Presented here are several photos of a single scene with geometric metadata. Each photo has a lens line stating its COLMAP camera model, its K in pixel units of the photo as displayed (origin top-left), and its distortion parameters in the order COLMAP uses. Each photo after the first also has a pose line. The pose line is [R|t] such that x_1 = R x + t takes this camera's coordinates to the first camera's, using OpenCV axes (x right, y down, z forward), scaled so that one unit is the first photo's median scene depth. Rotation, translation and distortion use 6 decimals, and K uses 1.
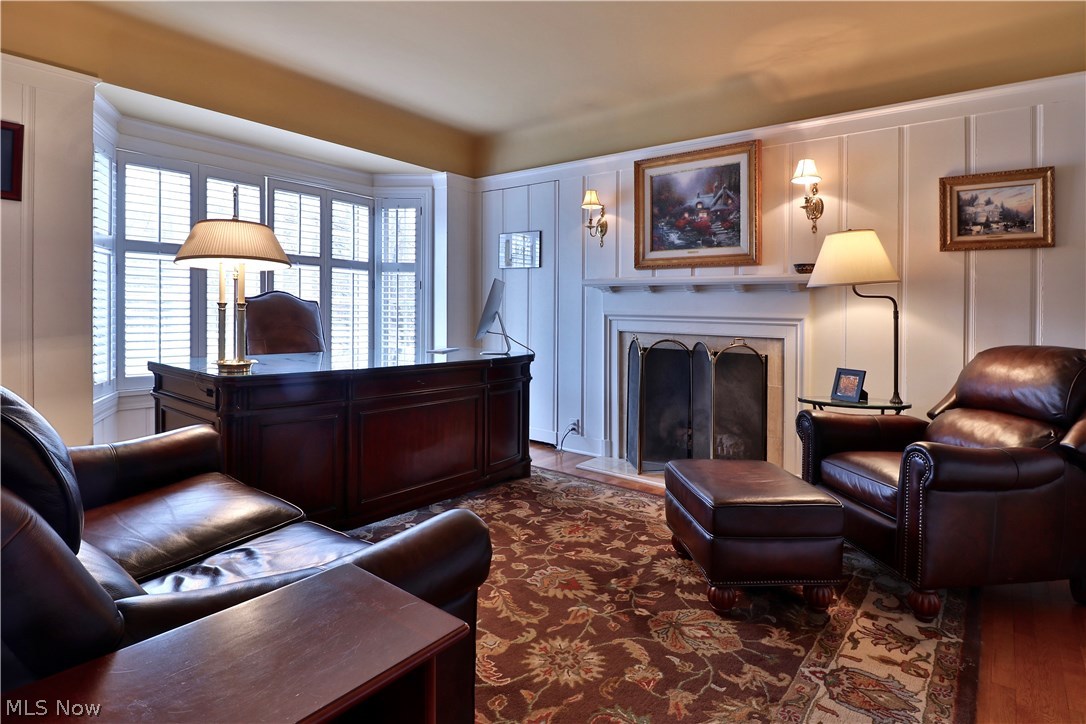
lens RADIAL K [[585.2, 0, 547.1], [0, 585.2, 317.4], [0, 0, 1]] dist [-0.004171, -0.003900]
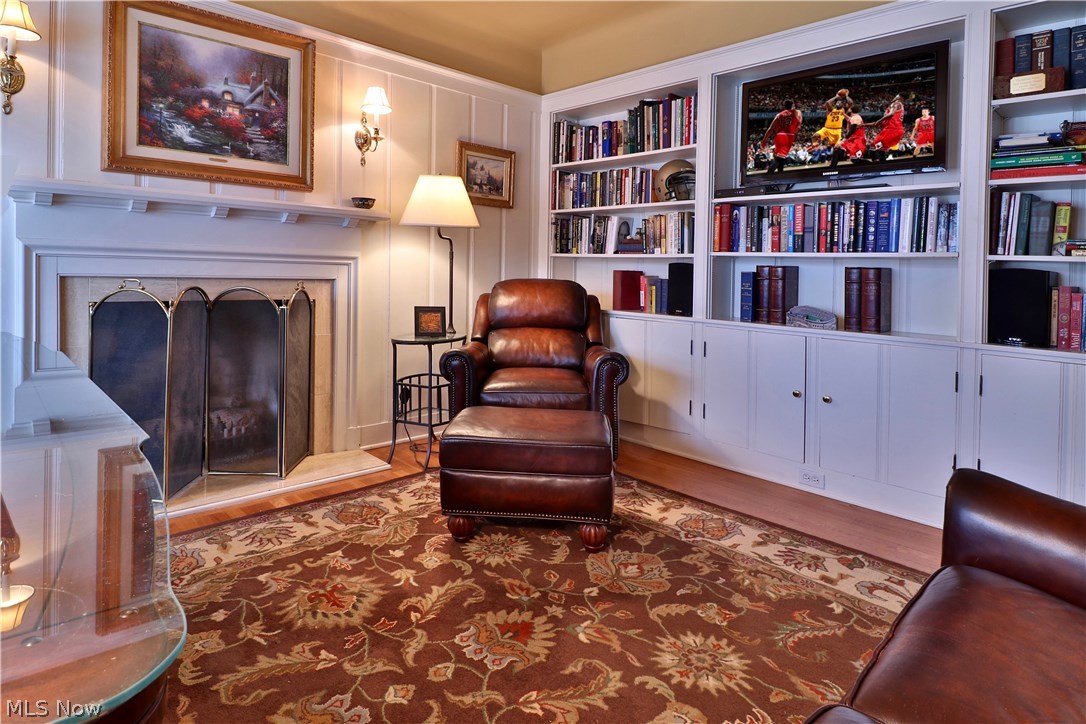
lens RADIAL K [[585.2, 0, 552.8], [0, 585.2, 267.5], [0, 0, 1]] dist [-0.004171, -0.003900]
pose [[0.144373, -0.014268, 0.989420, -0.482316], [-0.017999, 0.999693, 0.017043, -0.003144], [-0.989360, -0.020269, 0.144072, 0.628350]]
